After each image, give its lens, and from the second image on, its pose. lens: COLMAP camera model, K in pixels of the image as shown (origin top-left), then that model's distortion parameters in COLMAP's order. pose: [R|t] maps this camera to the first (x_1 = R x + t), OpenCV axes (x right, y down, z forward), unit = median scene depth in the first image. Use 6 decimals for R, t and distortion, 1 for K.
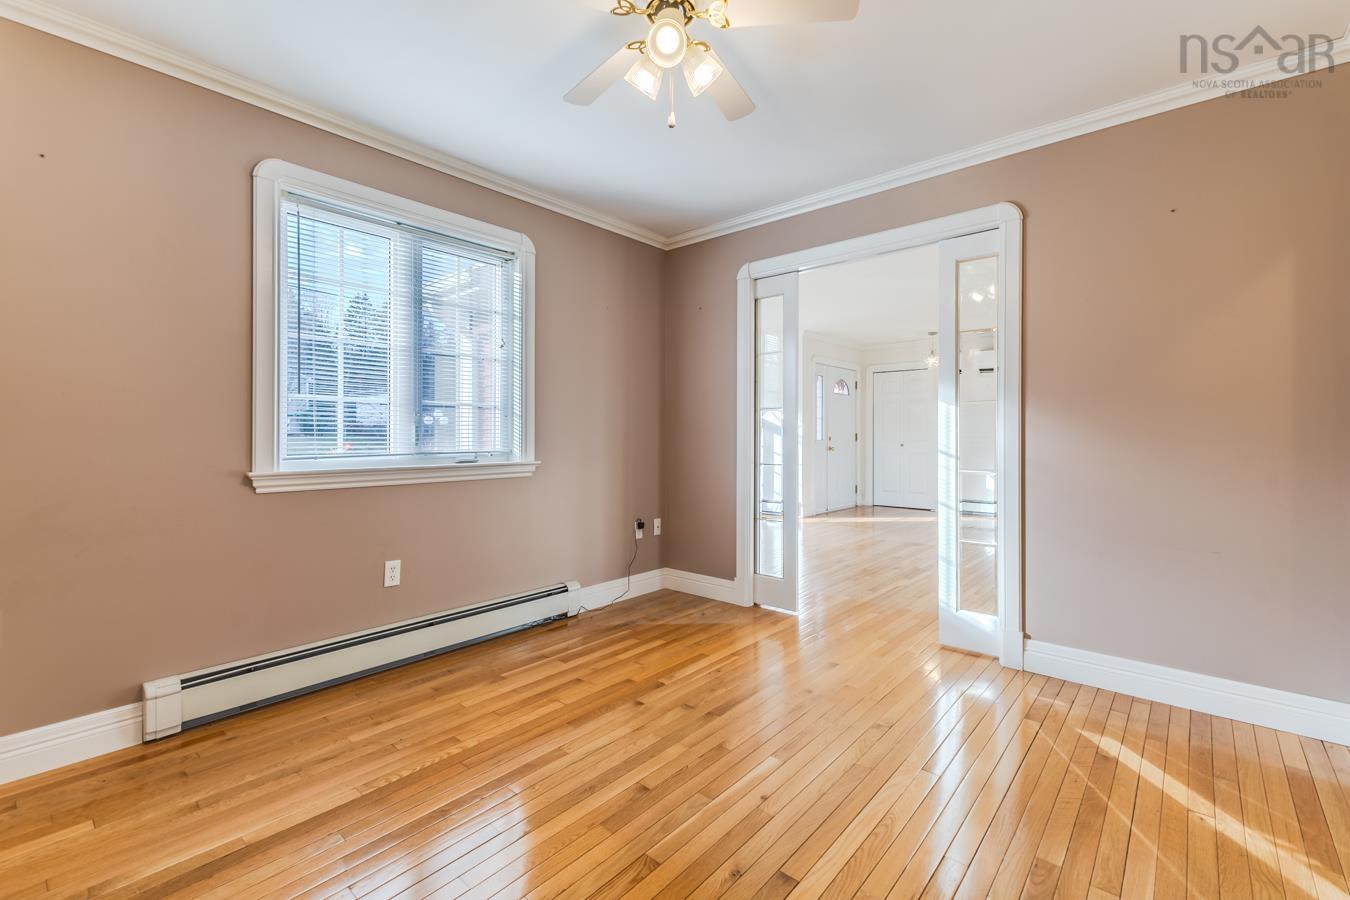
lens RADIAL K [[589.4, 0, 674.0], [0, 589.4, 441.1], [0, 0, 1]] dist [-0.002068, -0.000231]
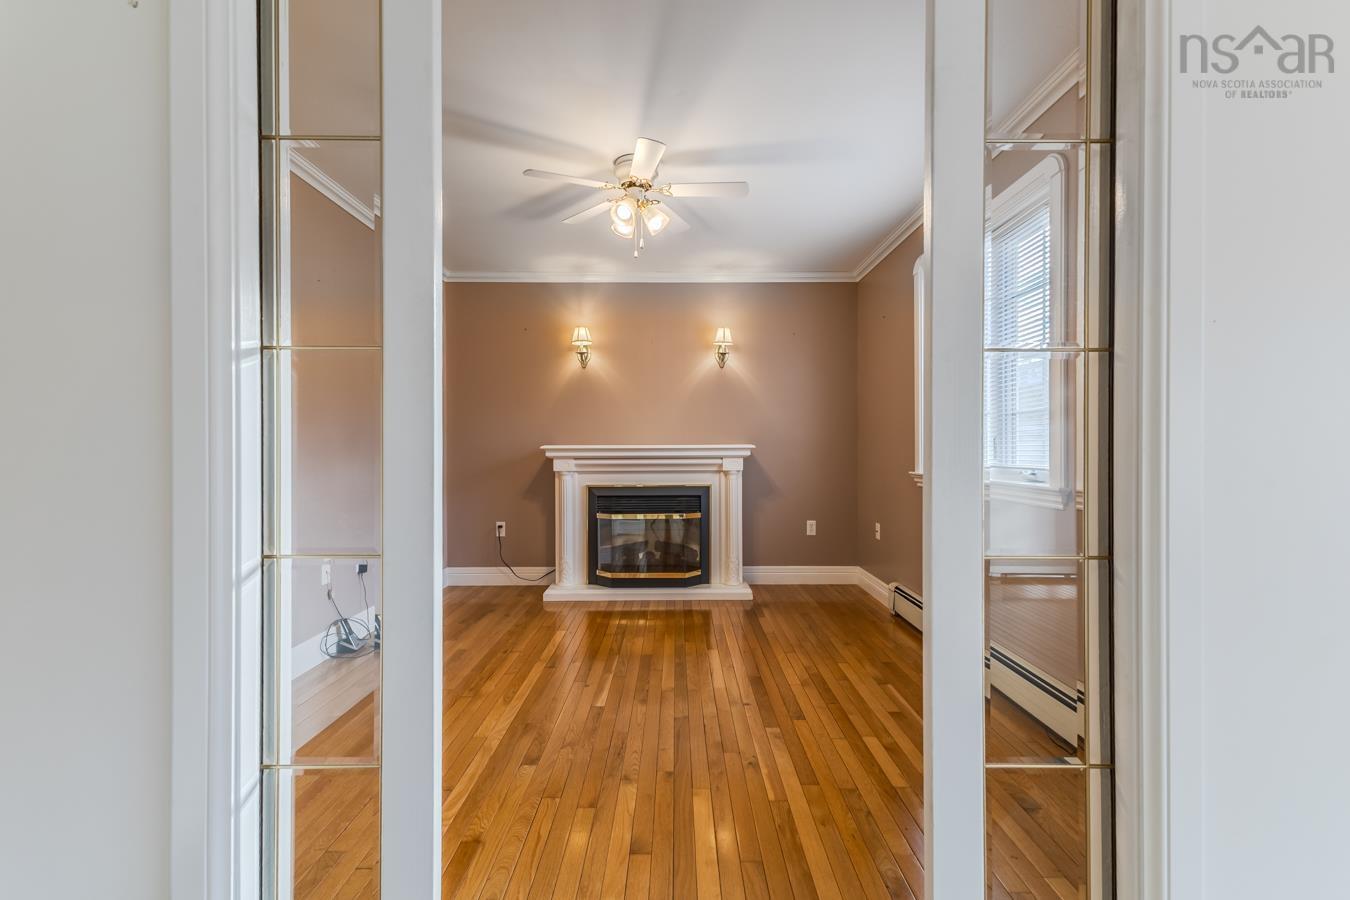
lens RADIAL K [[589.4, 0, 671.9], [0, 589.4, 450.9], [0, 0, 1]] dist [-0.002068, -0.000231]
pose [[-0.761323, 0.003887, -0.648361, 0.691447], [-0.004575, 0.999925, 0.011366, -0.013537], [0.648357, 0.011619, -0.761248, 1.635624]]
